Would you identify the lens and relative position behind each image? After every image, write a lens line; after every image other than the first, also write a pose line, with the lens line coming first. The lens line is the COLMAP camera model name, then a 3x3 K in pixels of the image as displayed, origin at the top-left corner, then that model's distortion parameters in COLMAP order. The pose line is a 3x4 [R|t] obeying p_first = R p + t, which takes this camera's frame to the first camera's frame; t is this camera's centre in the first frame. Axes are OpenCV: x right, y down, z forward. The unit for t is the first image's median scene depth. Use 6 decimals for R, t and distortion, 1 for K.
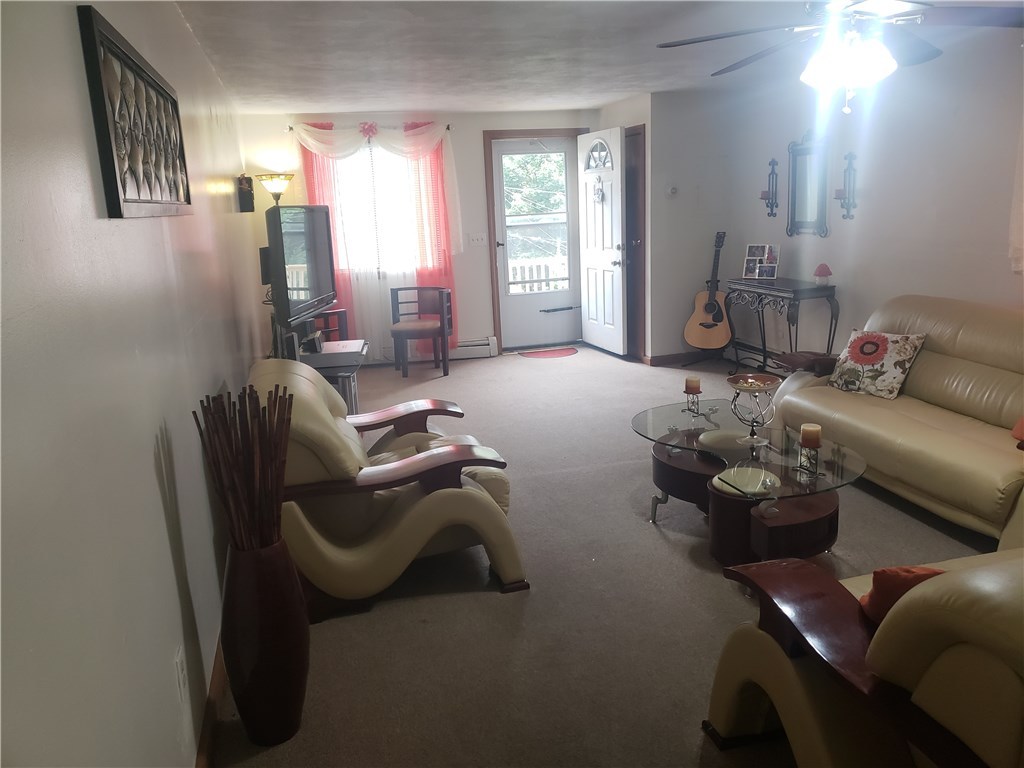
lens RADIAL K [[805.8, 0, 528.8], [0, 805.8, 377.6], [0, 0, 1]] dist [0.025004, -0.009902]
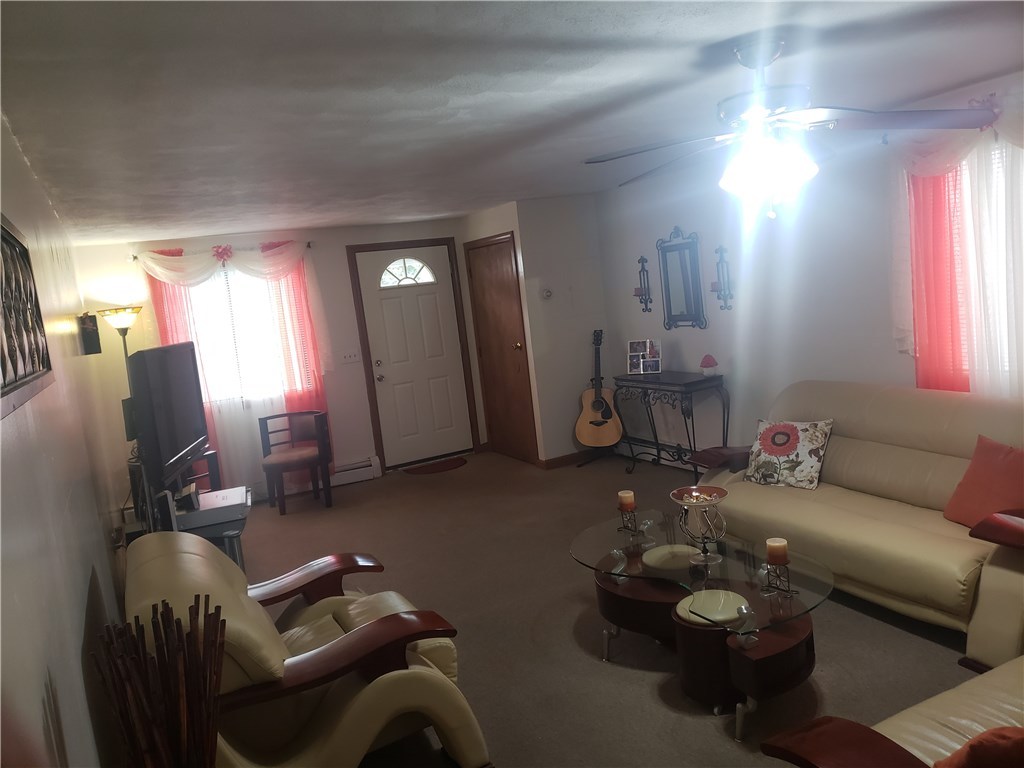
lens RADIAL K [[802.4, 0, 516.5], [0, 802.4, 368.9], [0, 0, 1]] dist [0.060416, -0.095640]
pose [[0.980771, -0.089730, 0.173311, -0.042824], [0.111190, 0.986726, -0.118357, -0.028128], [-0.160391, 0.135351, 0.977729, 0.051592]]
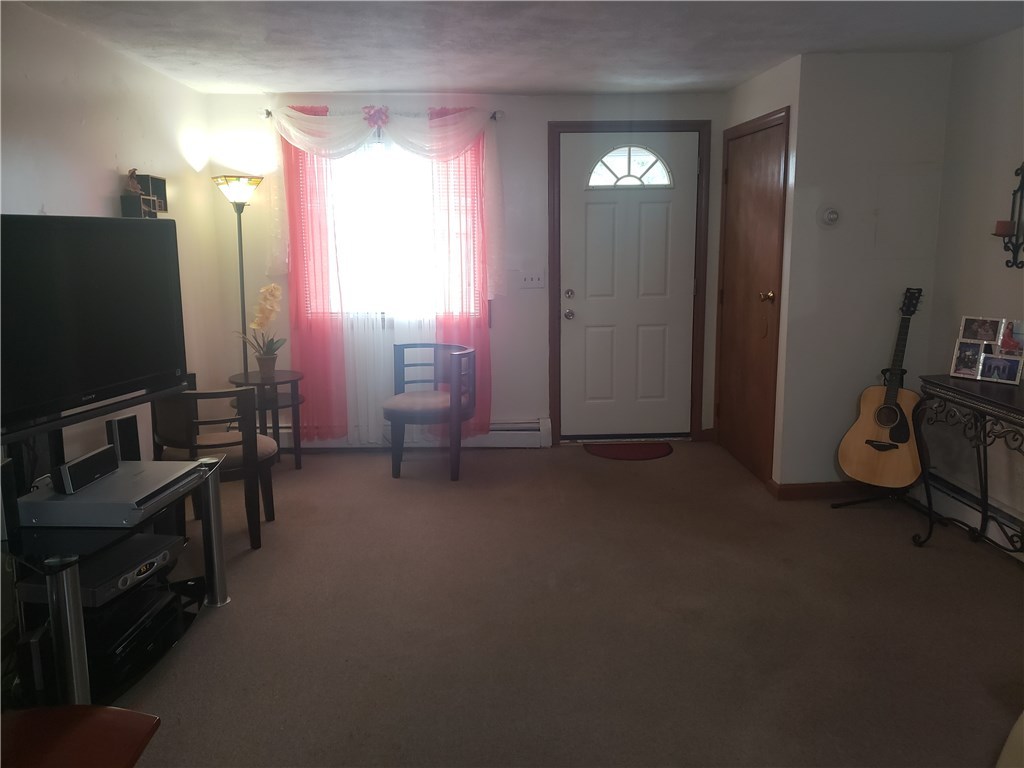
lens RADIAL K [[802.4, 0, 516.5], [0, 802.4, 368.9], [0, 0, 1]] dist [0.060416, -0.095640]
pose [[0.972117, 0.072801, -0.222911, 0.101505], [-0.081639, 0.996190, -0.030679, -0.088410], [0.219828, 0.048021, 0.974356, 0.403102]]
